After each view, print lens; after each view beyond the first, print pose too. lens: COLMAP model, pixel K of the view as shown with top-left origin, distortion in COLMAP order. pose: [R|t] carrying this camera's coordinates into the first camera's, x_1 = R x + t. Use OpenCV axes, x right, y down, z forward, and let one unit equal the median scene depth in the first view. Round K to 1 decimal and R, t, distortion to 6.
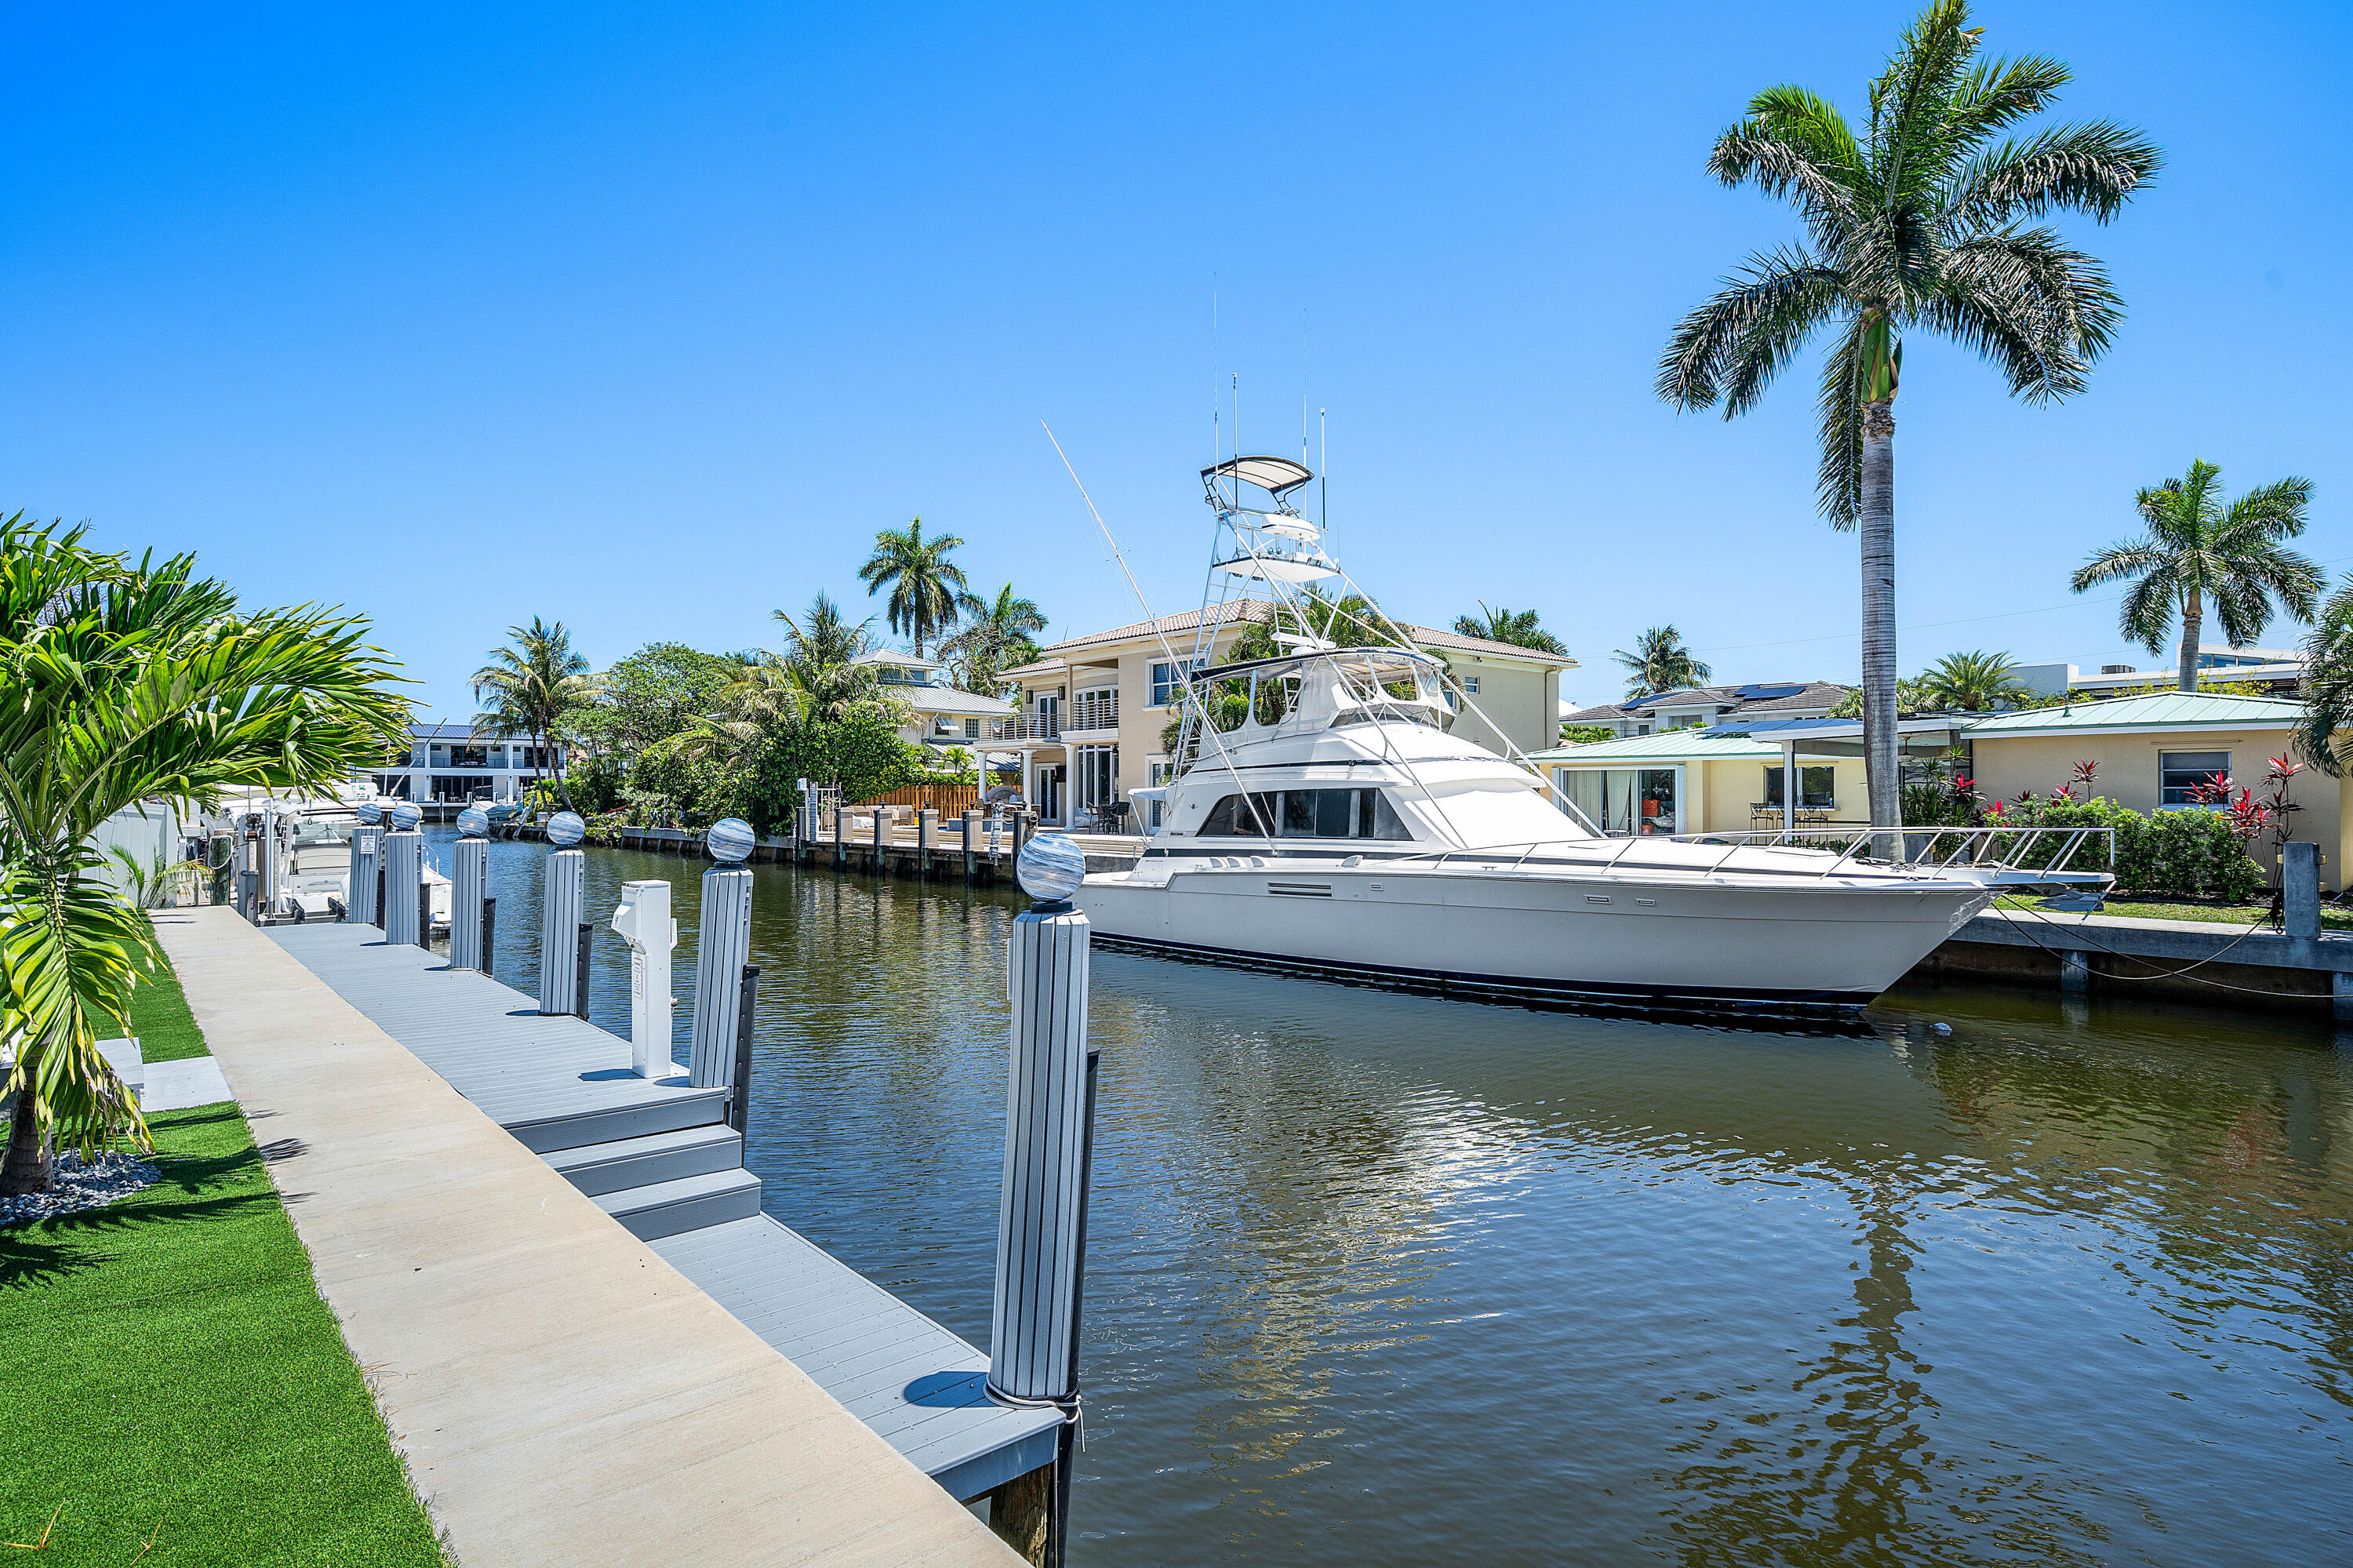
lens RADIAL K [[1245.8, 0, 1152.5], [0, 1245.8, 794.1], [0, 0, 1]] dist [0.004412, 0.001247]
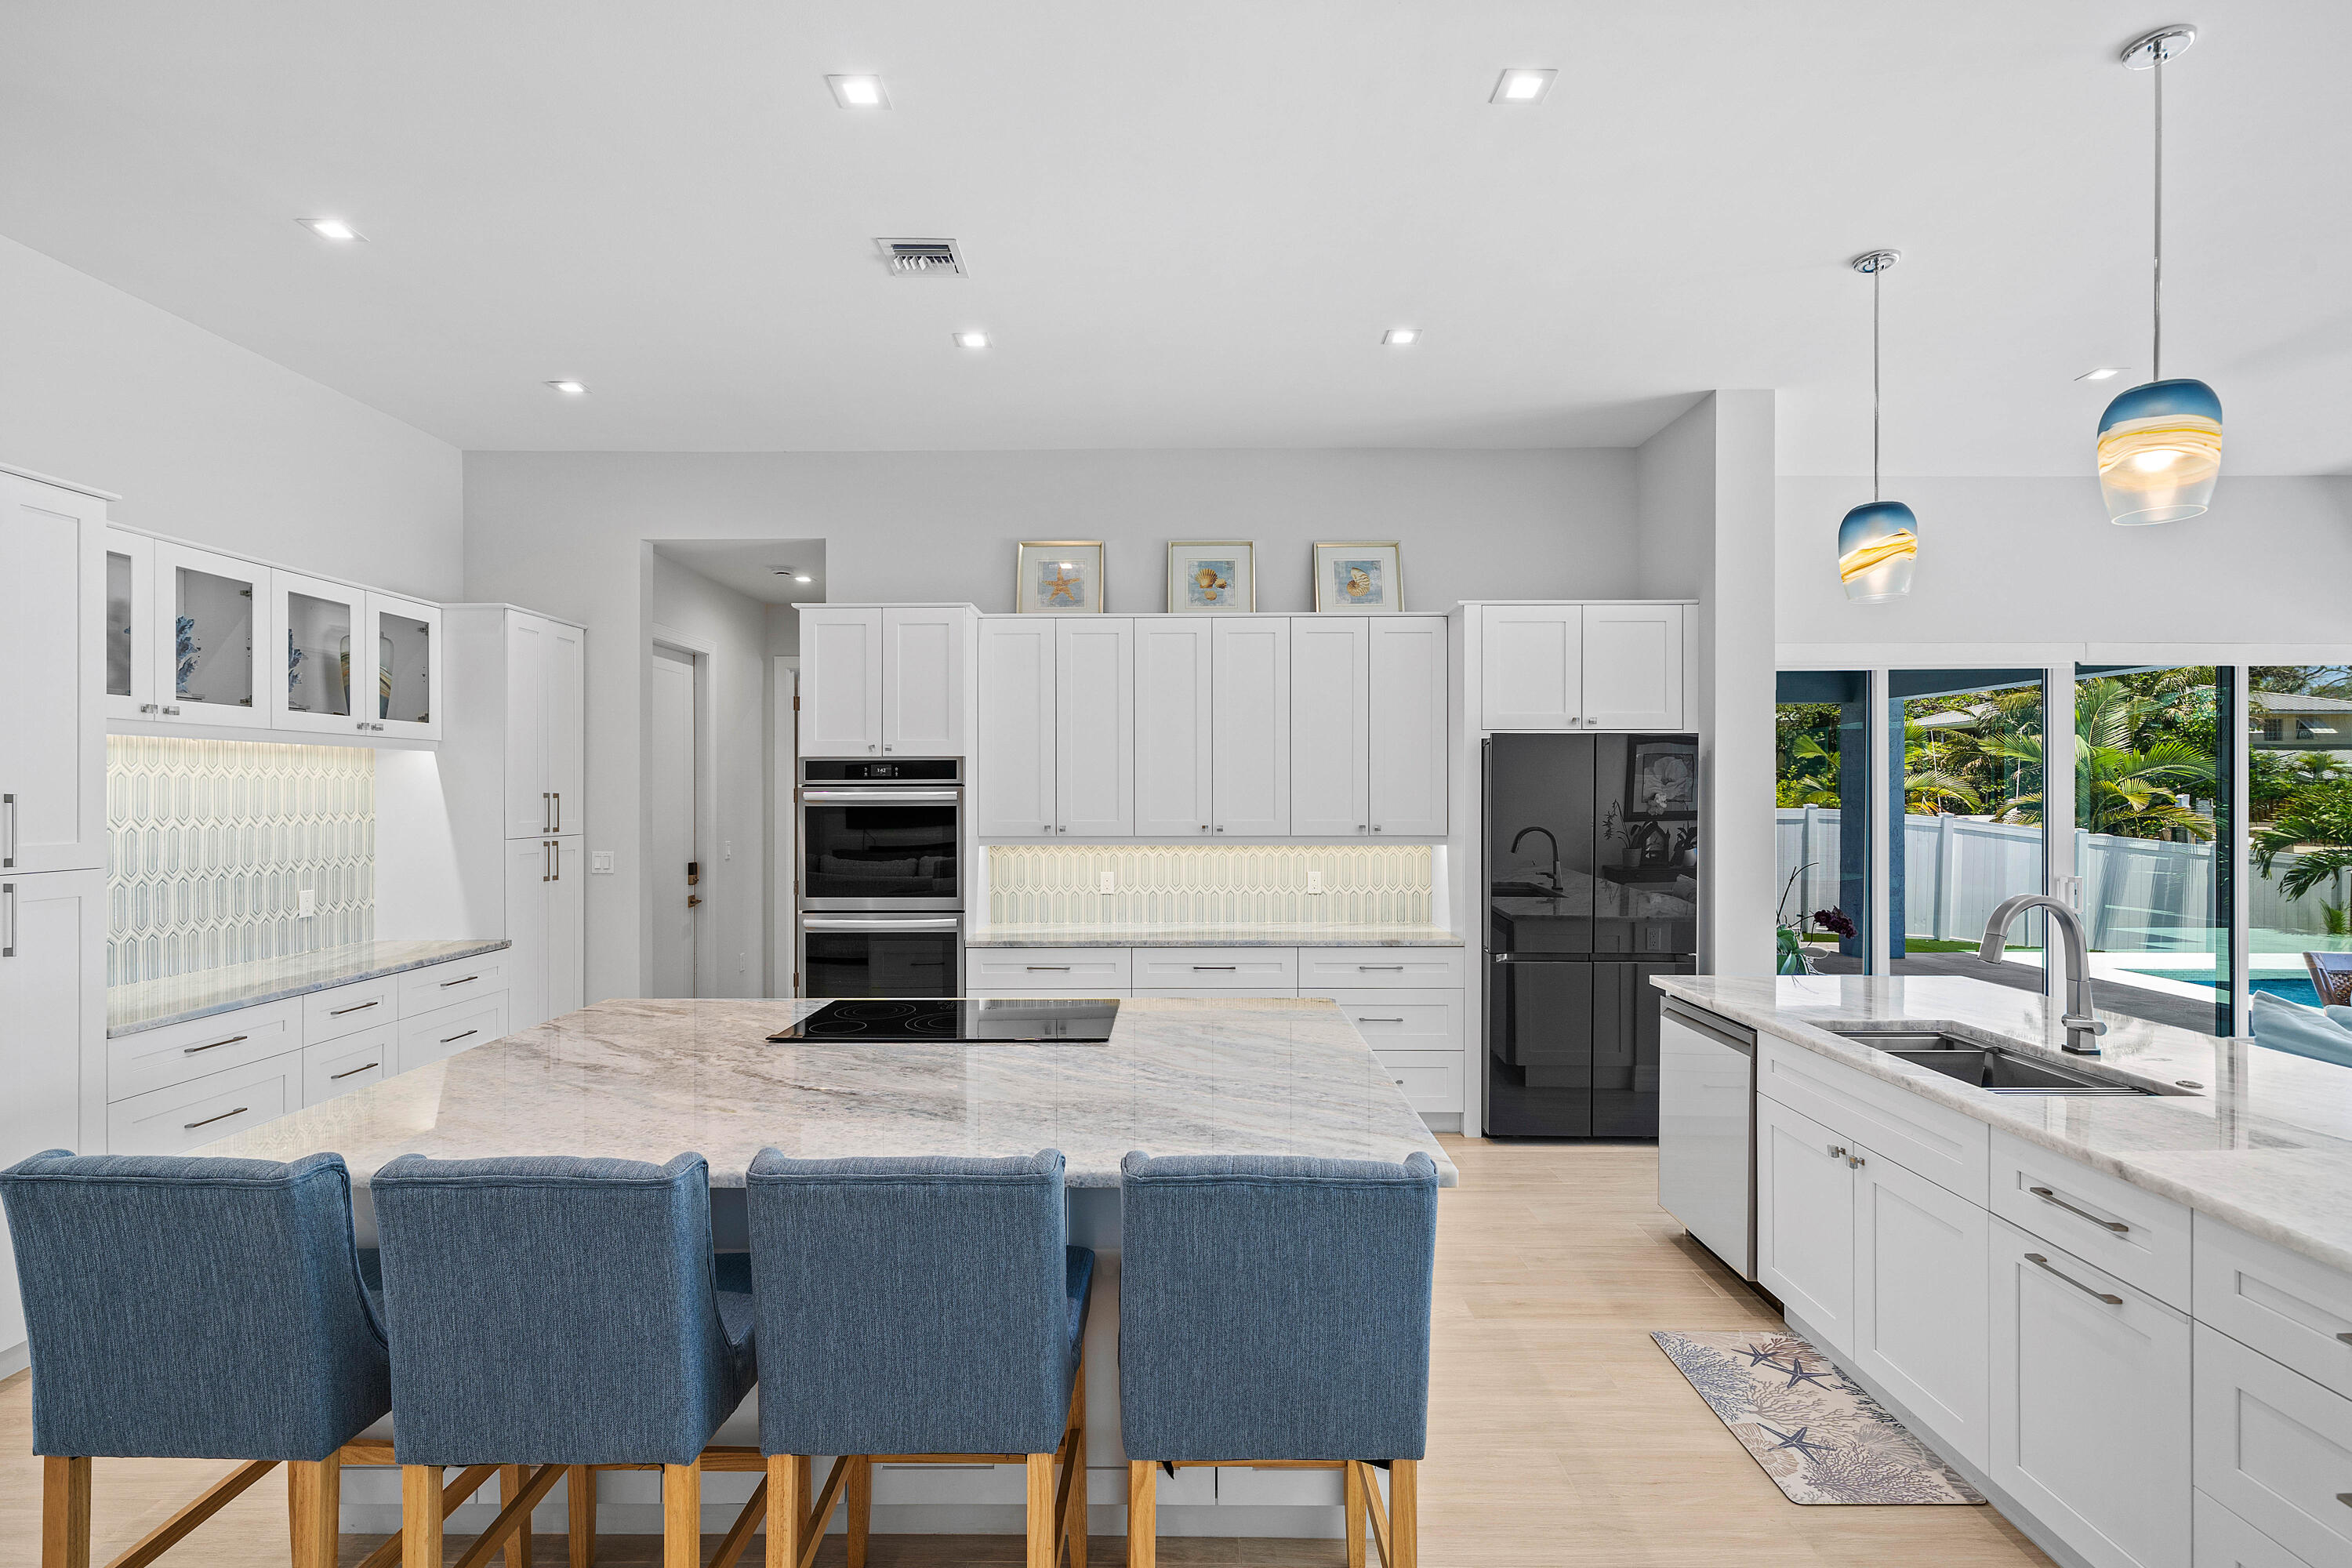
lens RADIAL K [[1060.0, 0, 1181.8], [0, 1060.0, 794.4], [0, 0, 1]] dist [-0.004852, 0.001421]
pose [[0.756341, -0.000218, -0.654178, -0.409682], [0.002682, 0.999993, 0.002767, -0.020609], [0.654172, -0.003848, 0.756336, -0.085547]]
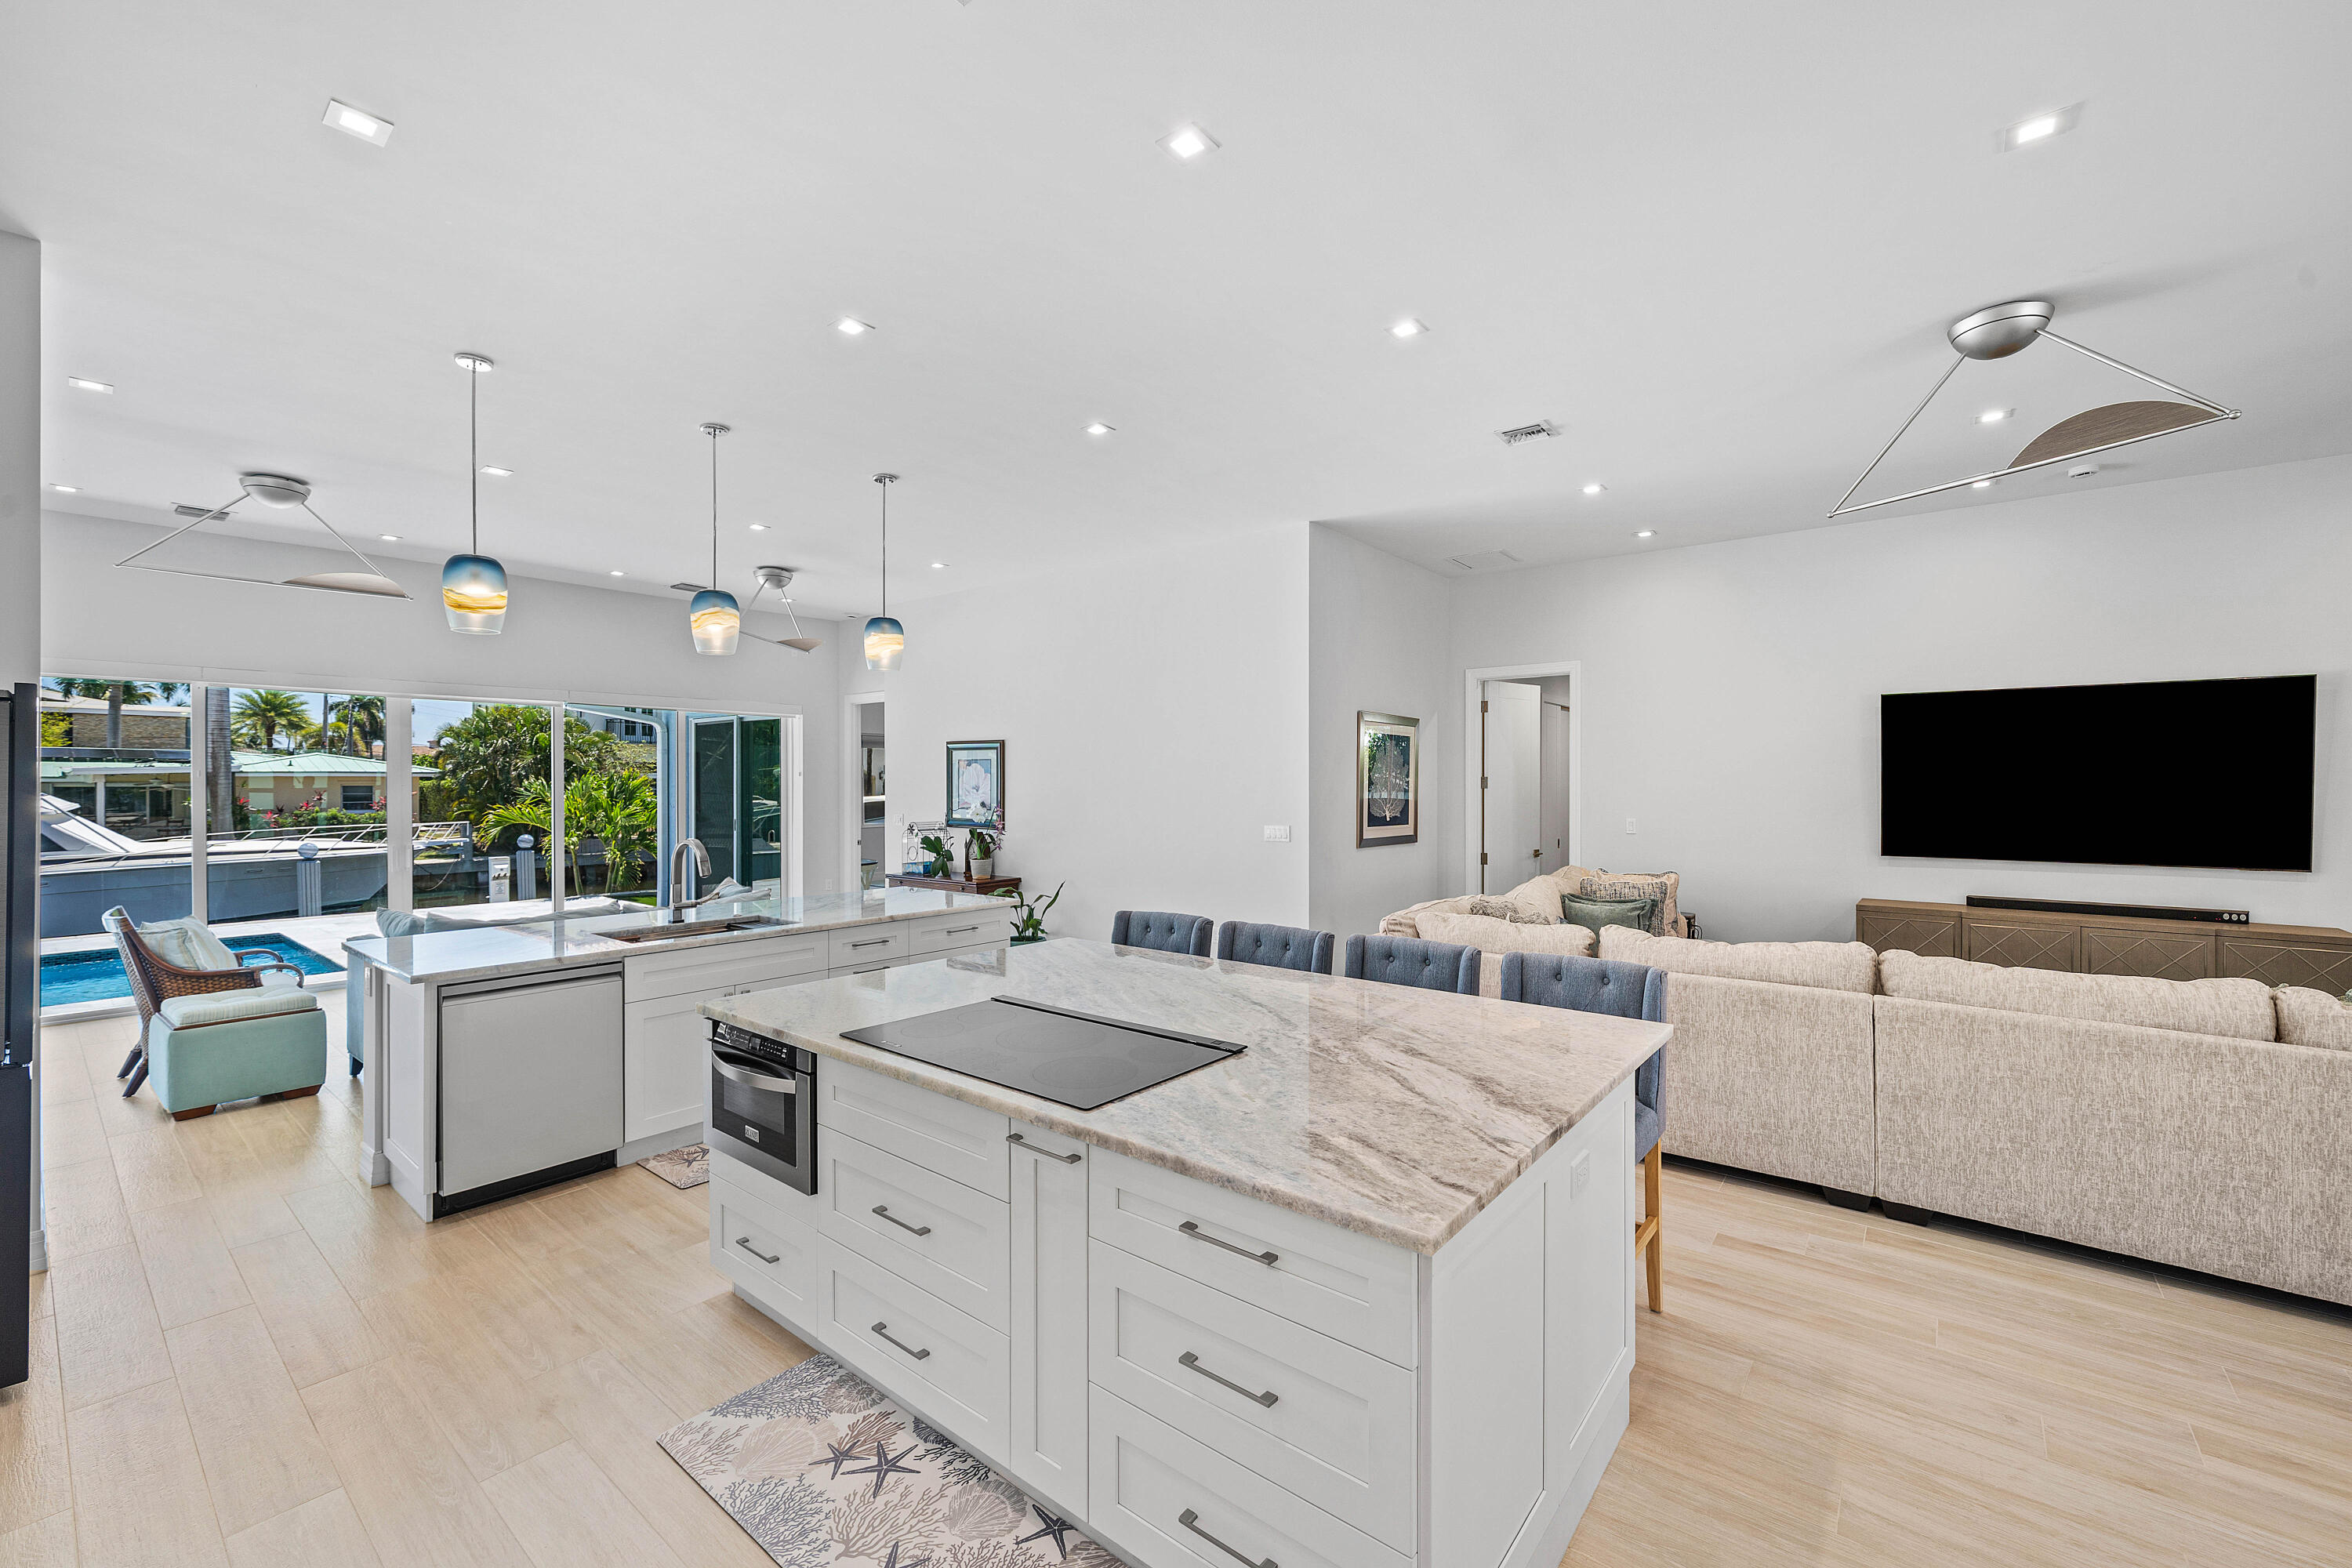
lens RADIAL K [[962.4, 0, 1170.0], [0, 962.4, 773.6], [0, 0, 1]] dist [0.003034, -0.001352]
pose [[-0.173589, 0.007720, 0.984788, -0.531232], [0.001858, 0.999970, -0.007512, -0.020575], [-0.984816, 0.000526, -0.173598, -0.037429]]
